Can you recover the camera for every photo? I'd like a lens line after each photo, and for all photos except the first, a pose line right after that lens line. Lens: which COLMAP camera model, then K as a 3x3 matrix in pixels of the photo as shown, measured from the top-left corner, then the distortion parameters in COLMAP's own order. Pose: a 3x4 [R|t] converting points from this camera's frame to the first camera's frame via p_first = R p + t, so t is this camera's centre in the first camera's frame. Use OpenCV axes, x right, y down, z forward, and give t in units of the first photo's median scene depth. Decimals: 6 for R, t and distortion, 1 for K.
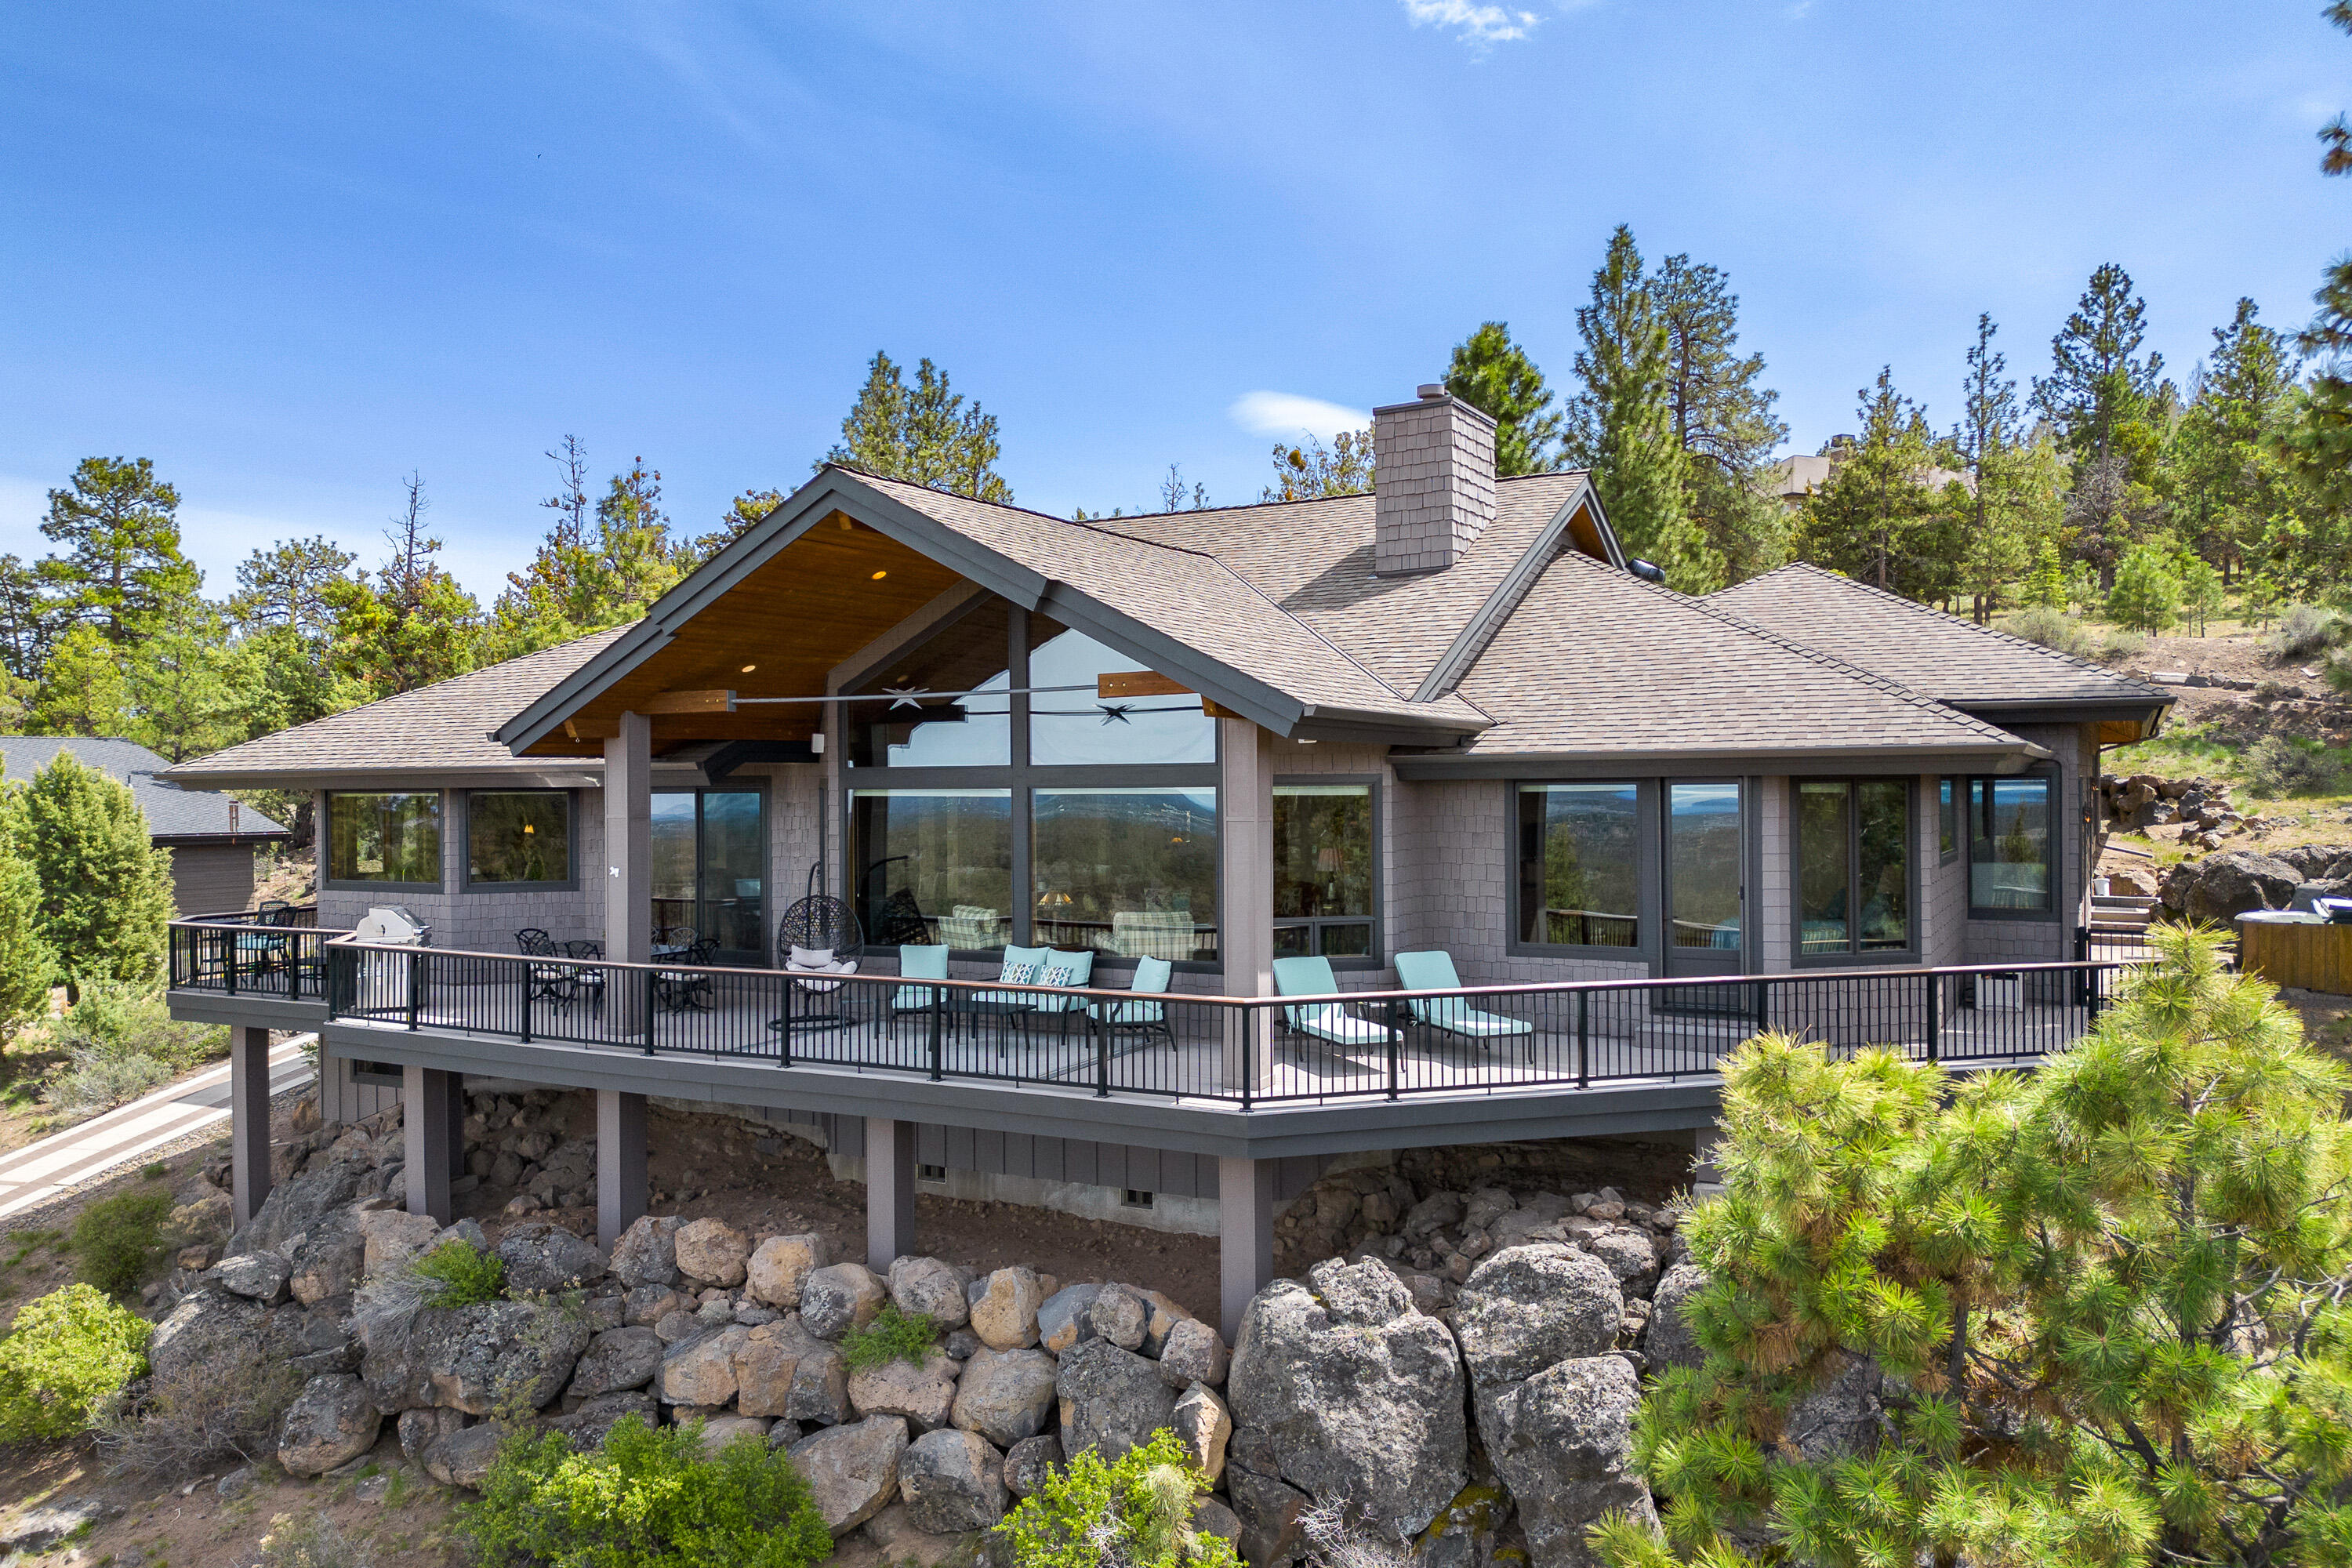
lens RADIAL K [[1695.6, 0, 1187.2], [0, 1695.6, 793.4], [0, 0, 1]] dist [0.057848, -0.045581]
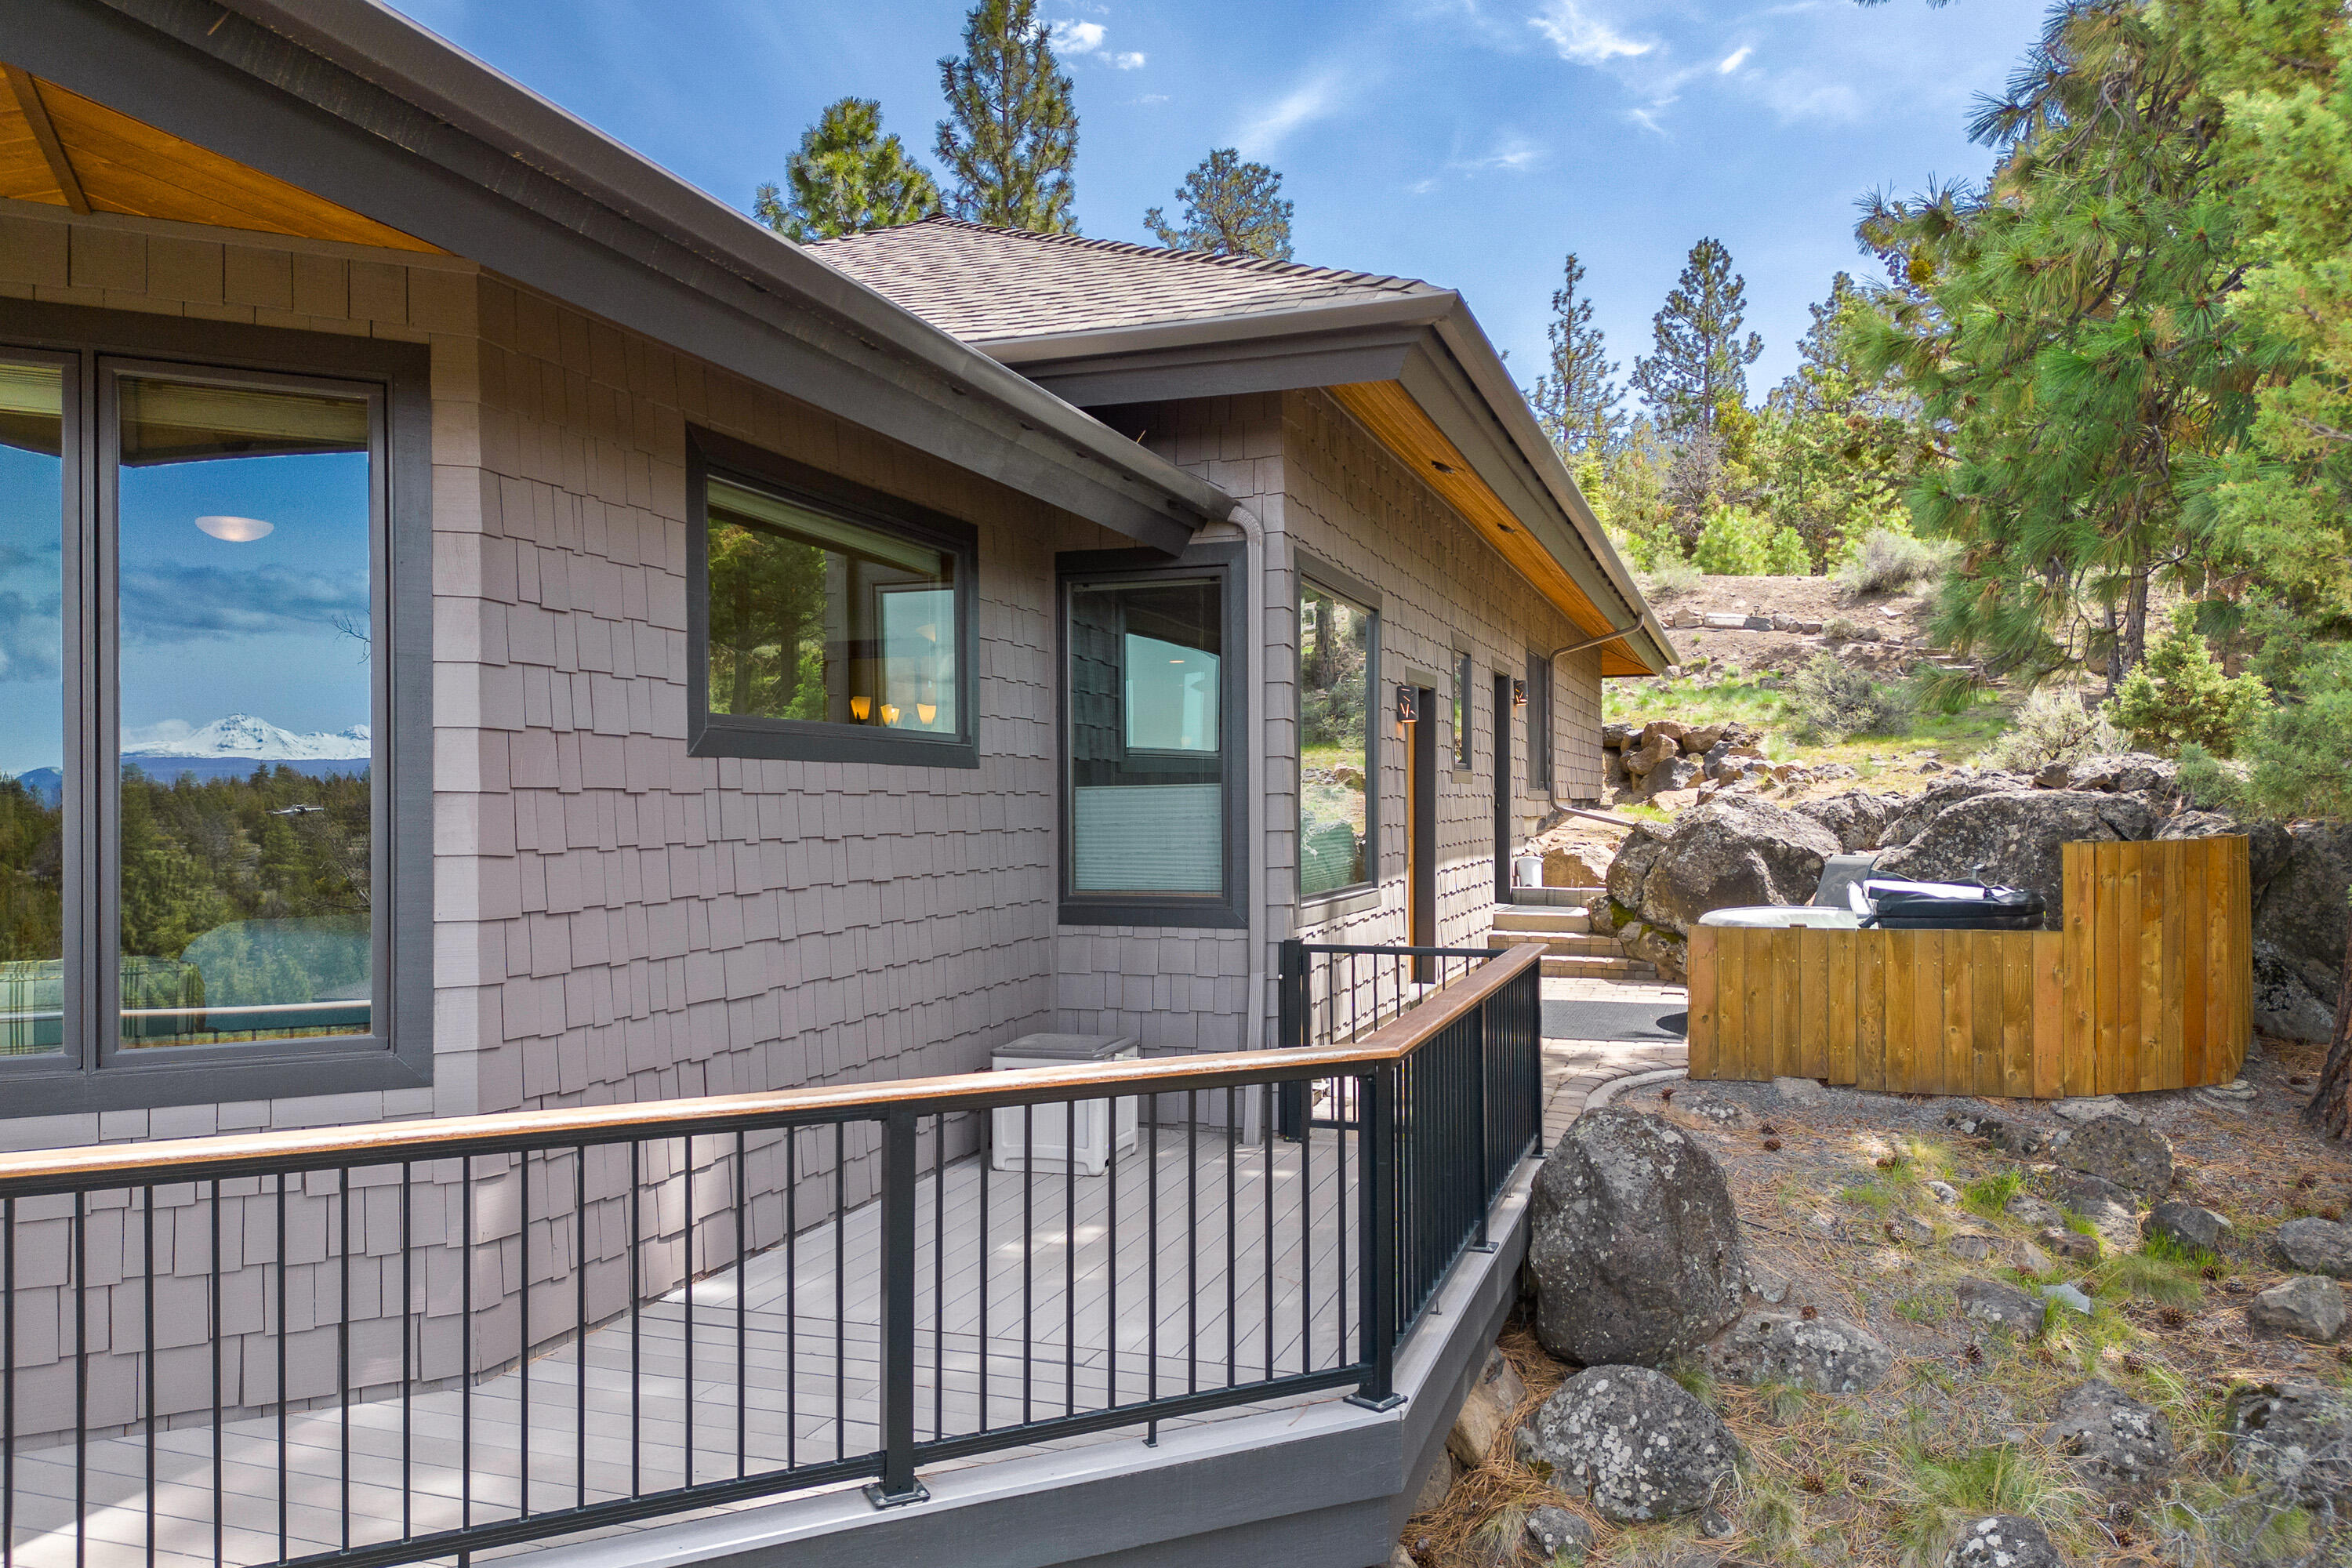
lens RADIAL K [[1695.6, 0, 1187.2], [0, 1695.6, 793.4], [0, 0, 1]] dist [0.057848, -0.045581]
pose [[0.984574, 0.006854, 0.174833, 0.398594], [-0.004375, 0.999884, -0.014559, 0.046105], [-0.174912, 0.013570, 0.984491, 0.576571]]
